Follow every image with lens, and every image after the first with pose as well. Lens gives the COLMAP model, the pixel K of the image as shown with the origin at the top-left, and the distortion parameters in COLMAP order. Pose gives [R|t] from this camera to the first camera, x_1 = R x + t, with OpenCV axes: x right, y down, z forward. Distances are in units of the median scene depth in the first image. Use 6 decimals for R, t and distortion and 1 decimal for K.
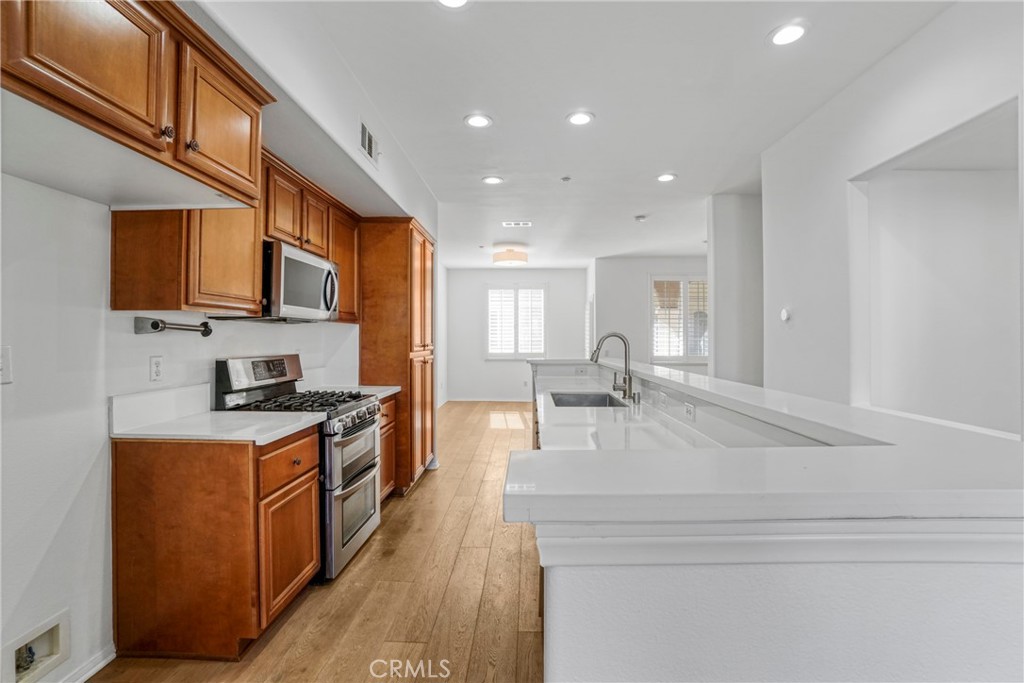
lens RADIAL K [[450.1, 0, 521.6], [0, 450.1, 330.7], [0, 0, 1]] dist [-0.058196, 0.014600]
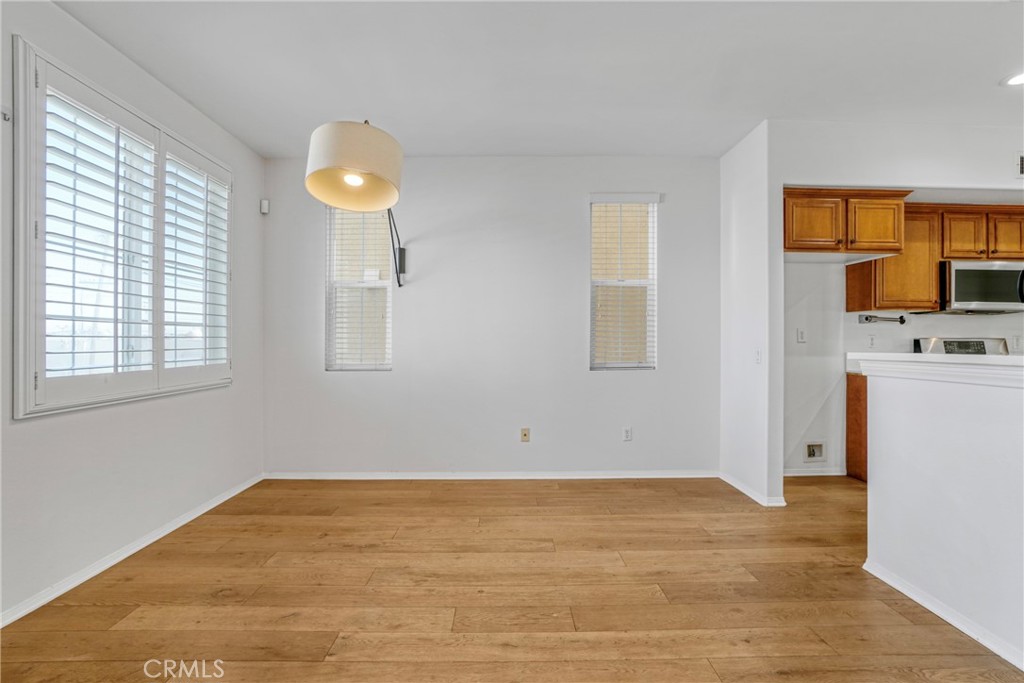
lens RADIAL K [[492.9, 0, 512.0], [0, 492.9, 341.5], [0, 0, 1]] dist [-0.000568, -0.000097]
pose [[0.035422, 0.003724, -0.999366, 1.369928], [0.012101, 0.999918, 0.004155, 0.063942], [0.999299, -0.012241, 0.035374, -0.709052]]
